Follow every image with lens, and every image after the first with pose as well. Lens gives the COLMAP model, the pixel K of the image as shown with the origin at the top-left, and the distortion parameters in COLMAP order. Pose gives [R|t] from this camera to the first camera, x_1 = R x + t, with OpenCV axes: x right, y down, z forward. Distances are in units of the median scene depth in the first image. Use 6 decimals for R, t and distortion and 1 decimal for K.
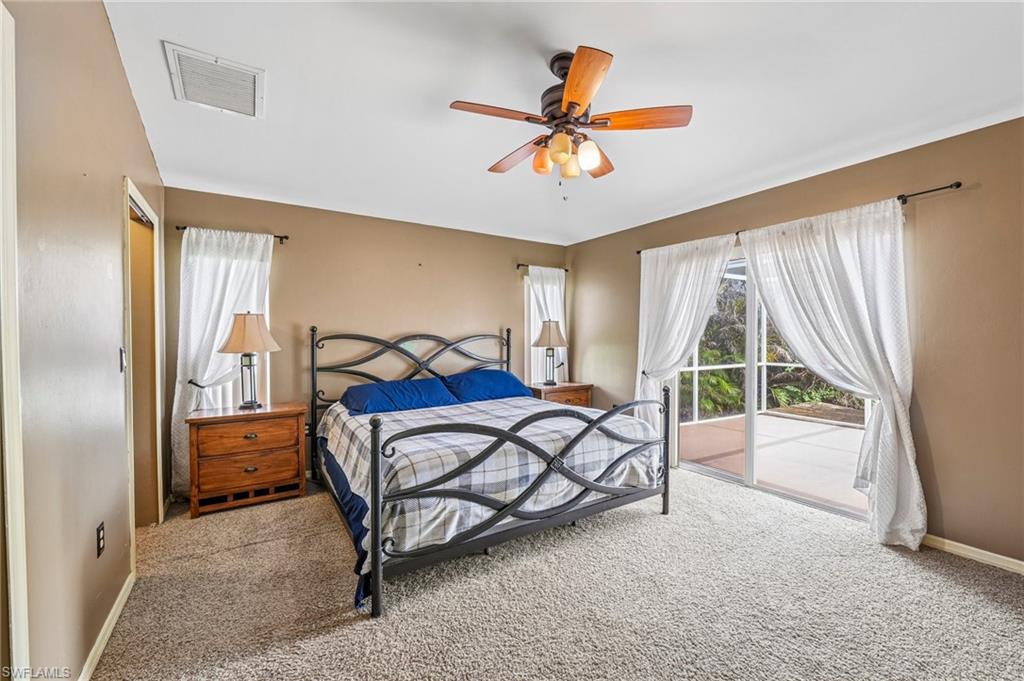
lens RADIAL K [[414.7, 0, 511.2], [0, 414.7, 341.9], [0, 0, 1]] dist [-0.001239, 0.000050]
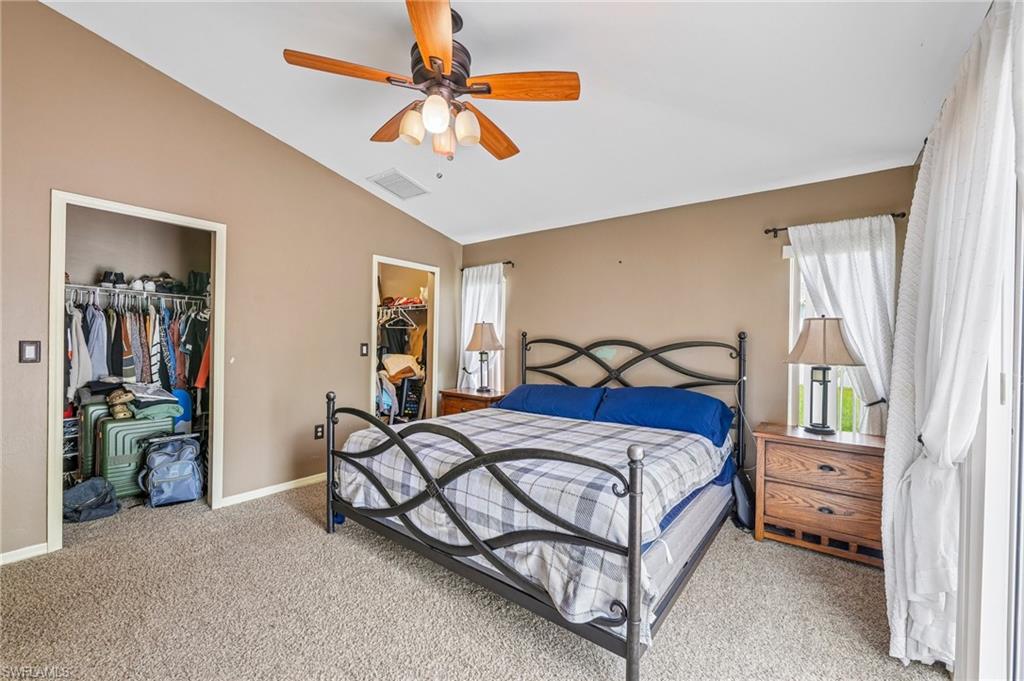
lens RADIAL K [[412.6, 0, 512.0], [0, 412.6, 340.5], [0, 0, 1]] dist [-0.021457, -0.000037]
pose [[0.344454, 0.005896, -0.938785, 0.617345], [-0.033389, 0.999425, -0.005974, -0.004412], [0.938209, 0.033403, 0.344453, 0.555991]]
